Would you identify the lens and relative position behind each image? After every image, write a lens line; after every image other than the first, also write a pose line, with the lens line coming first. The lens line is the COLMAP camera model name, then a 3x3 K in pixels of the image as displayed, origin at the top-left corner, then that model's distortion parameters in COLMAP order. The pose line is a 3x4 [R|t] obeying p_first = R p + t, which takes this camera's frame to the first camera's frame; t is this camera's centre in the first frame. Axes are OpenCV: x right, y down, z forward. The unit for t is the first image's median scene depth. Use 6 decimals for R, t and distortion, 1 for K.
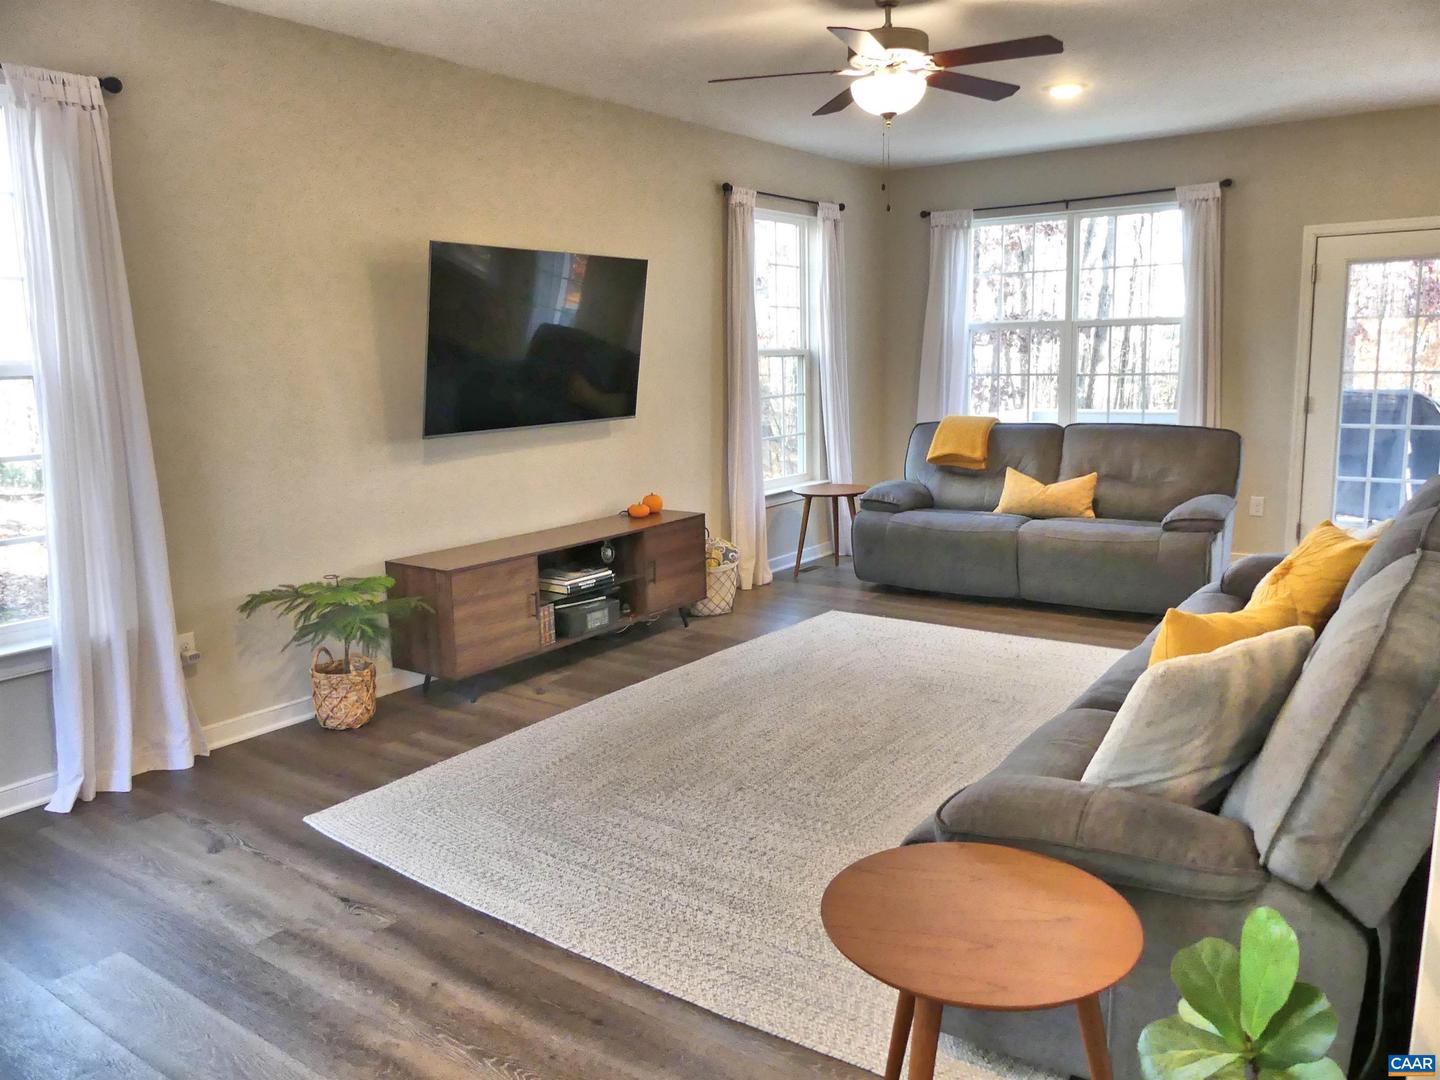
lens RADIAL K [[1069.6, 0, 720.0], [0, 1069.6, 540.0], [0, 0, 1]] dist [-0.021347, -0.003609]
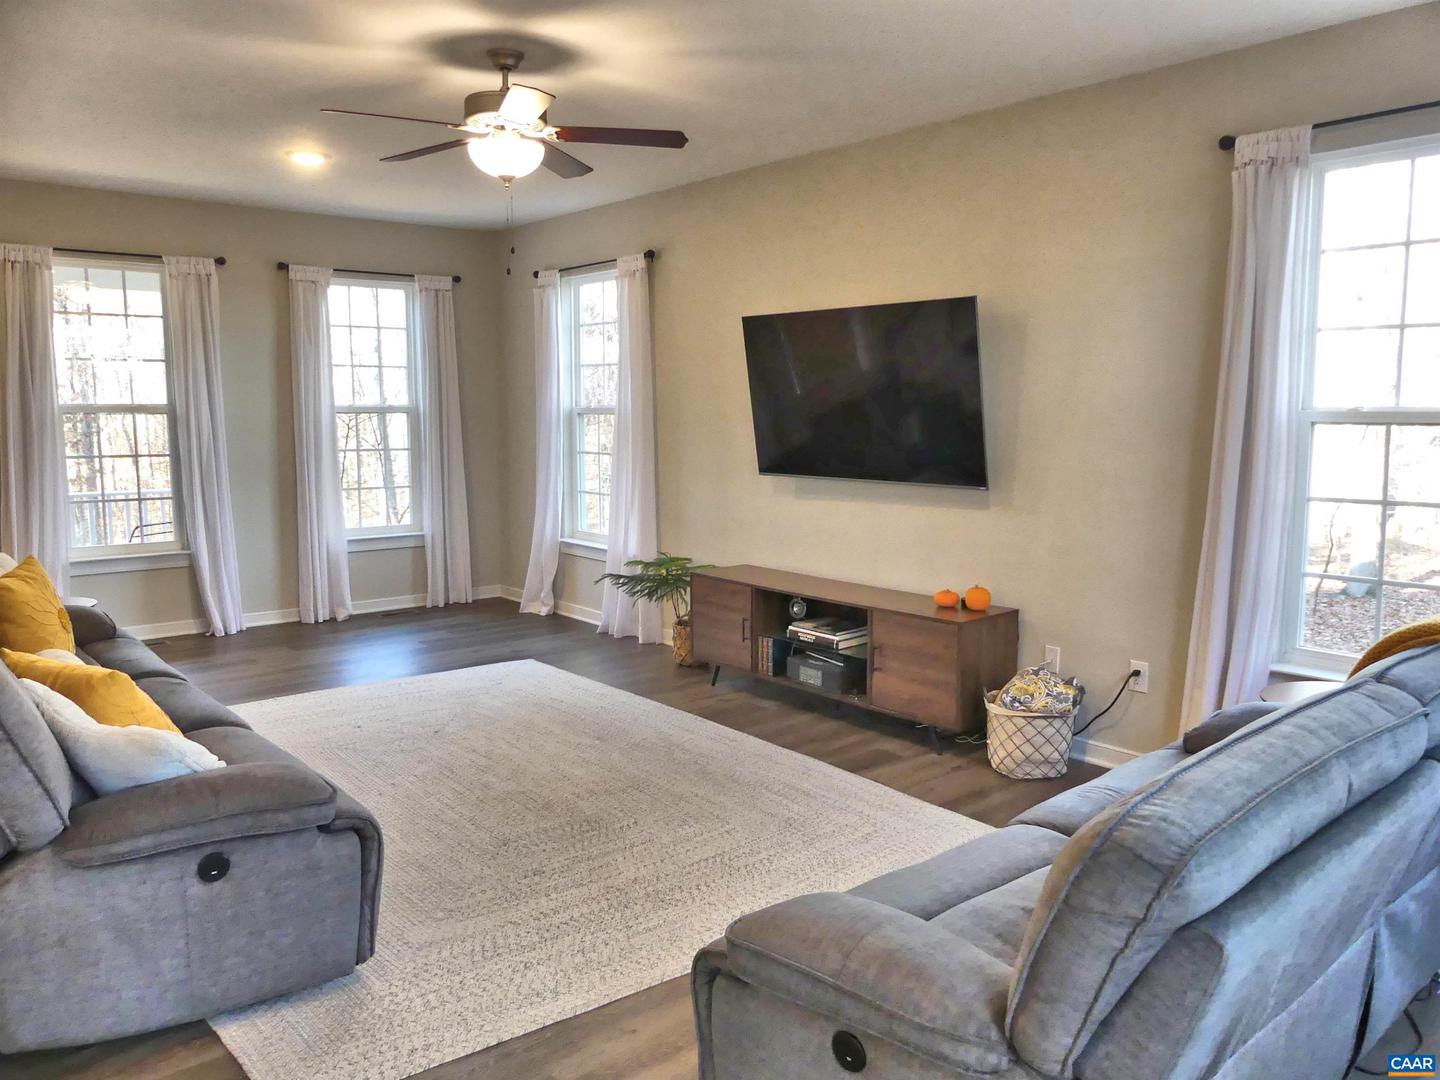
lens RADIAL K [[1069.6, 0, 720.0], [0, 1069.6, 540.0], [0, 0, 1]] dist [-0.021347, -0.003609]
pose [[-0.243711, 0.138767, -0.959869, 0.855232], [-0.163450, 0.969678, 0.181685, -0.218470], [0.955975, 0.201170, -0.213639, 1.131393]]
